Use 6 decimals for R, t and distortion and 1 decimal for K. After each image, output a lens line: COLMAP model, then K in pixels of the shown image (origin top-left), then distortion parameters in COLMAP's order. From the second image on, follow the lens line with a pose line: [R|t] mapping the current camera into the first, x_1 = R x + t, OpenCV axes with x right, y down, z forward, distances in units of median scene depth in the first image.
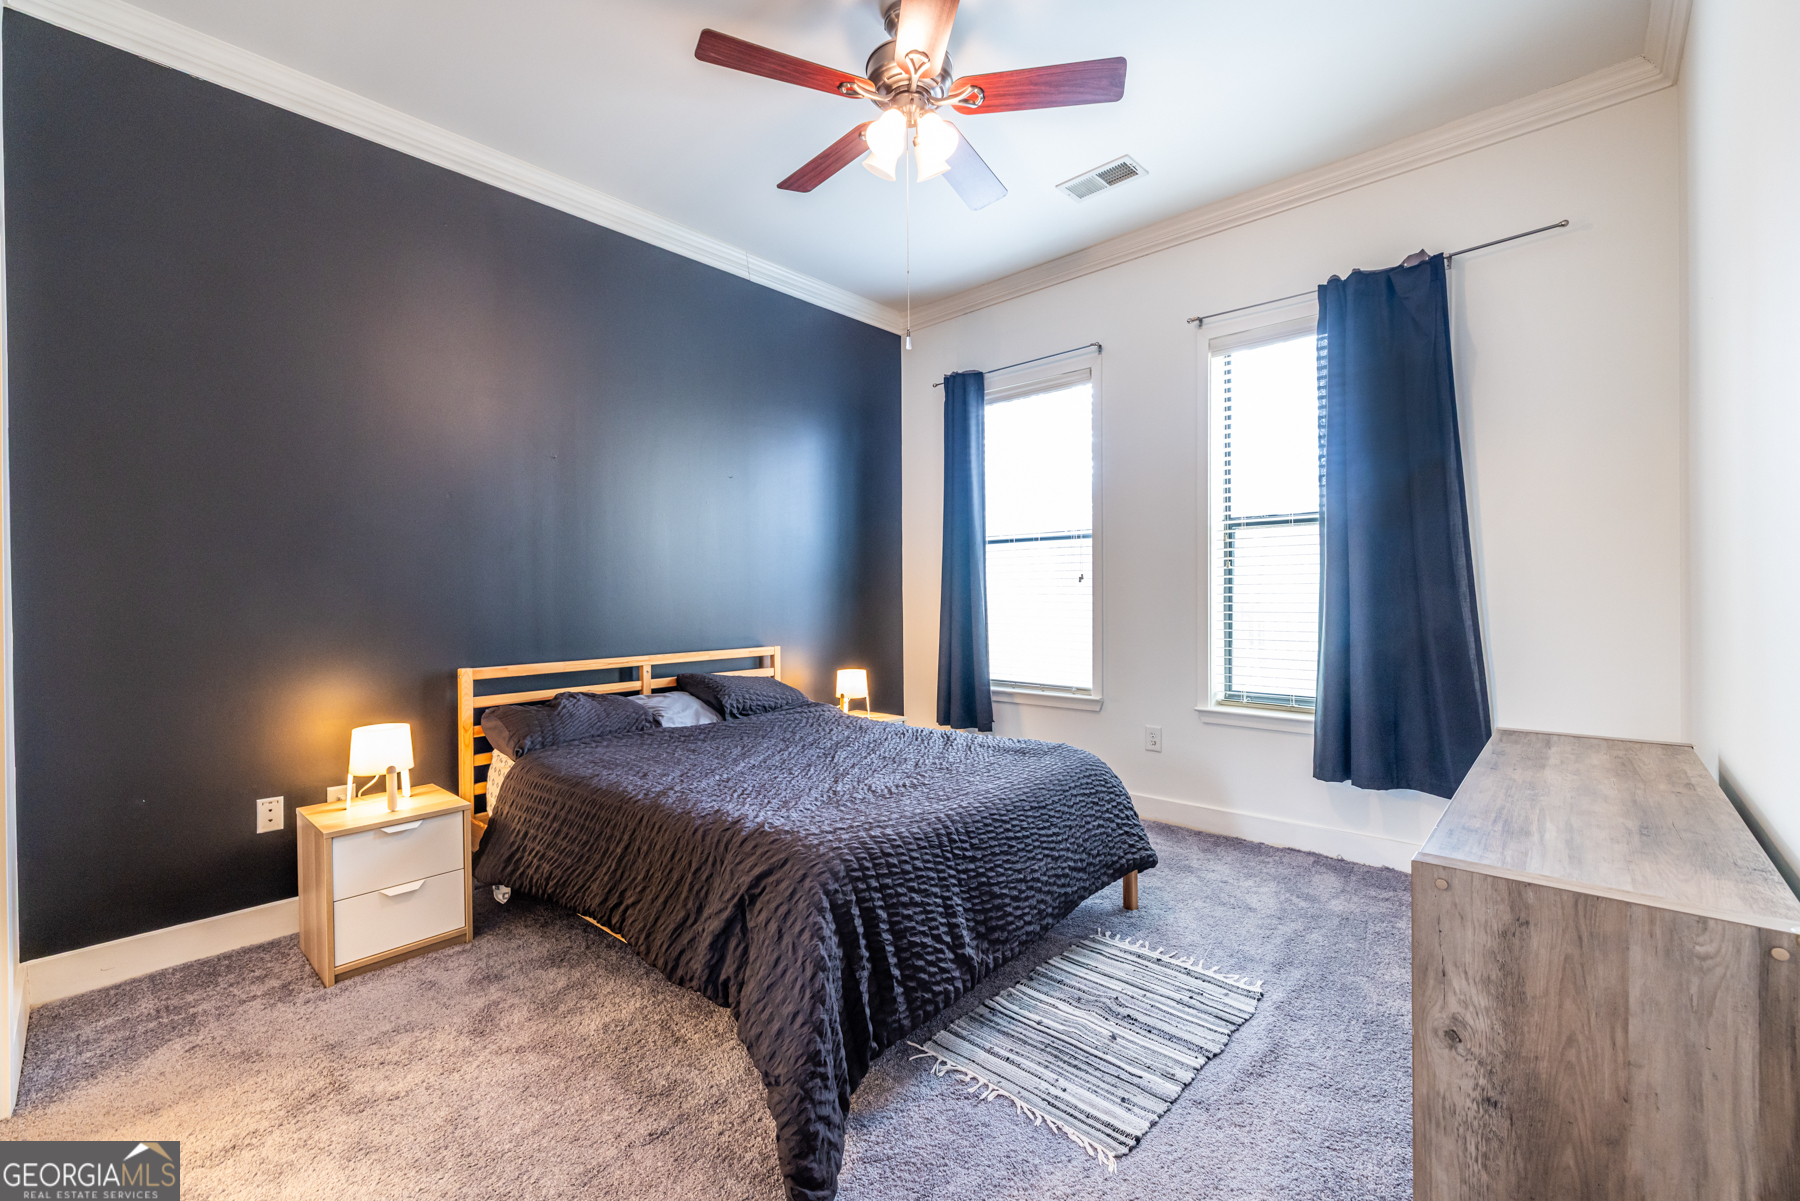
lens RADIAL K [[751.2, 0, 874.4], [0, 751.2, 590.5], [0, 0, 1]] dist [-0.001606, -0.000158]
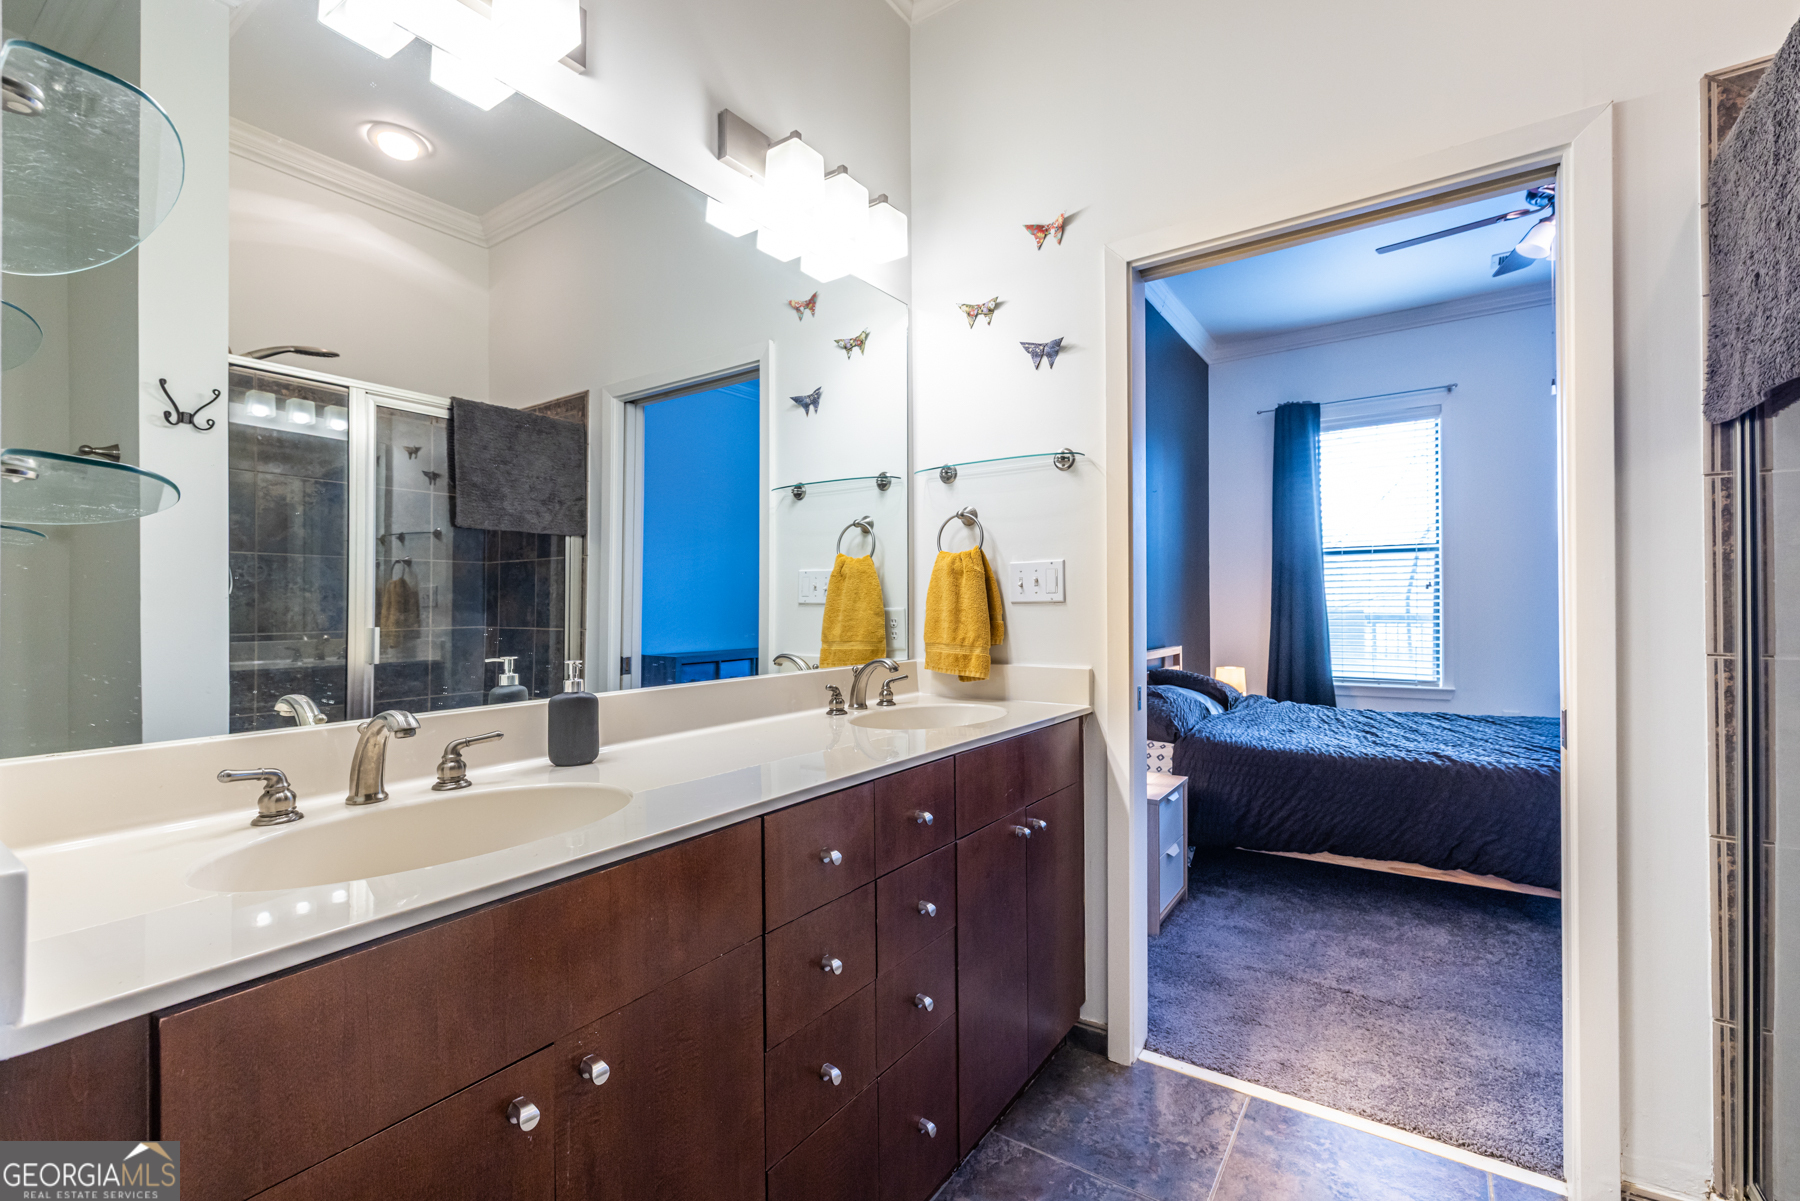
lens RADIAL K [[772.0, 0, 932.5], [0, 772.0, 600.5], [0, 0, 1]] dist [0.006364, 0.001225]
pose [[0.984854, 0.002309, 0.173371, -0.712531], [0.000011, 0.999911, -0.013379, 0.023413], [-0.173387, 0.013178, 0.984766, -0.045056]]
